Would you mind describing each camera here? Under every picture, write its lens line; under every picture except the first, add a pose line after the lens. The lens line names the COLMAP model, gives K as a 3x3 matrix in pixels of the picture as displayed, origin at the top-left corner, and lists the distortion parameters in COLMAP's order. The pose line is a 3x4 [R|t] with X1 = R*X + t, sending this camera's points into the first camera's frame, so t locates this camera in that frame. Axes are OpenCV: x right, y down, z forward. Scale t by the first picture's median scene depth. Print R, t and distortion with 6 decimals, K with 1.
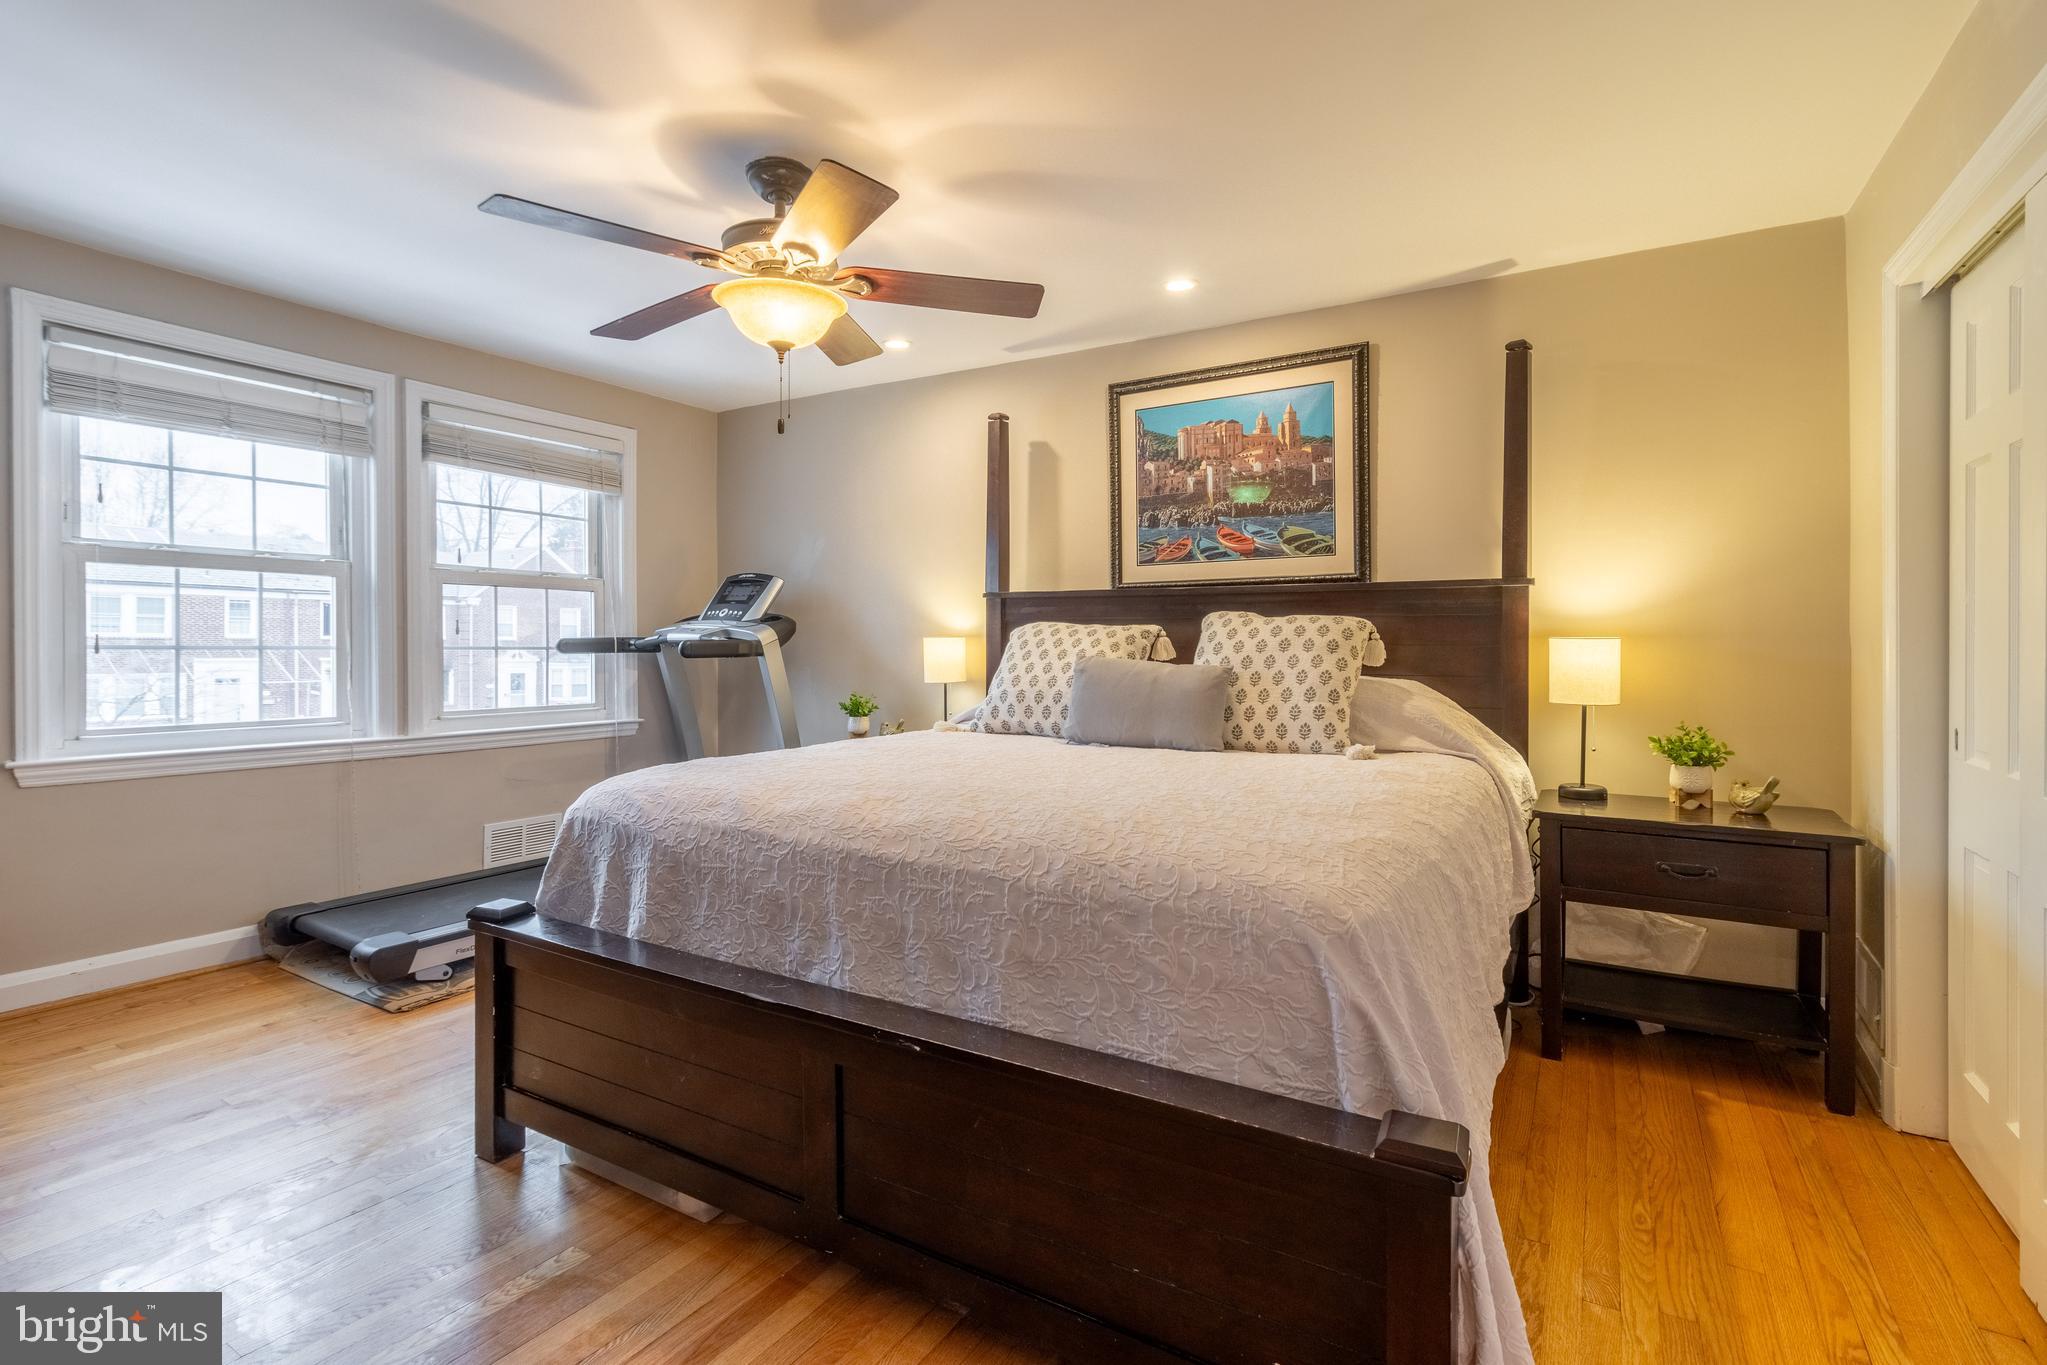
lens RADIAL K [[949.6, 0, 1031.7], [0, 949.6, 649.8], [0, 0, 1]] dist [0.001506, 0.000583]
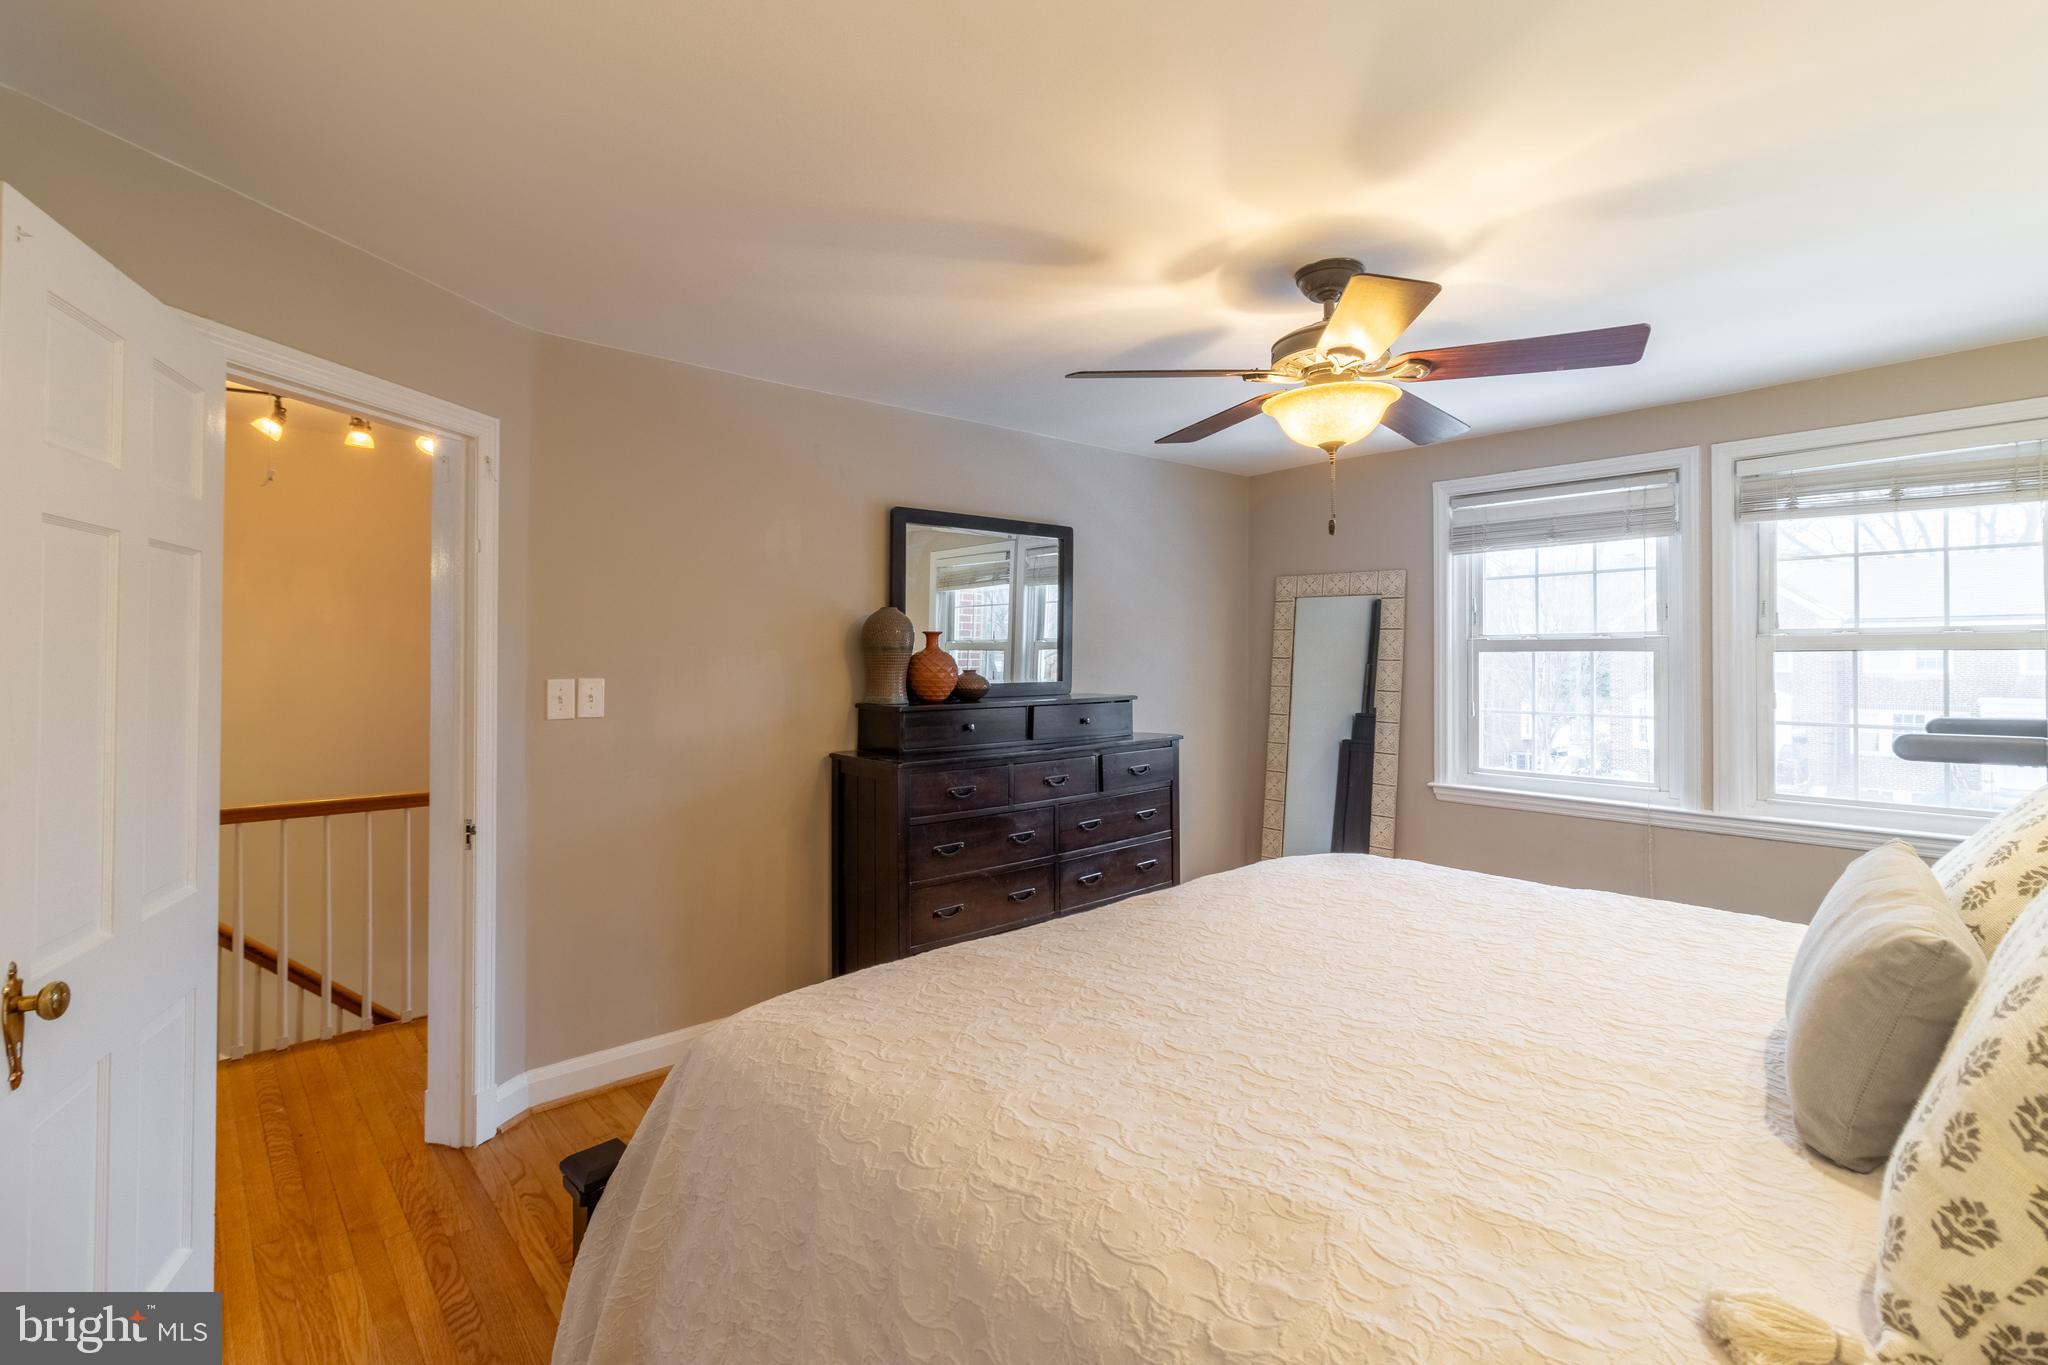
lens RADIAL K [[950.1, 0, 1032.2], [0, 950.1, 649.8], [0, 0, 1]] dist [0.001506, 0.000583]
pose [[-0.294755, -0.012059, -0.955497, 0.509529], [-0.005042, 0.999926, -0.011065, -0.064876], [0.955559, 0.001556, -0.294794, 0.663547]]
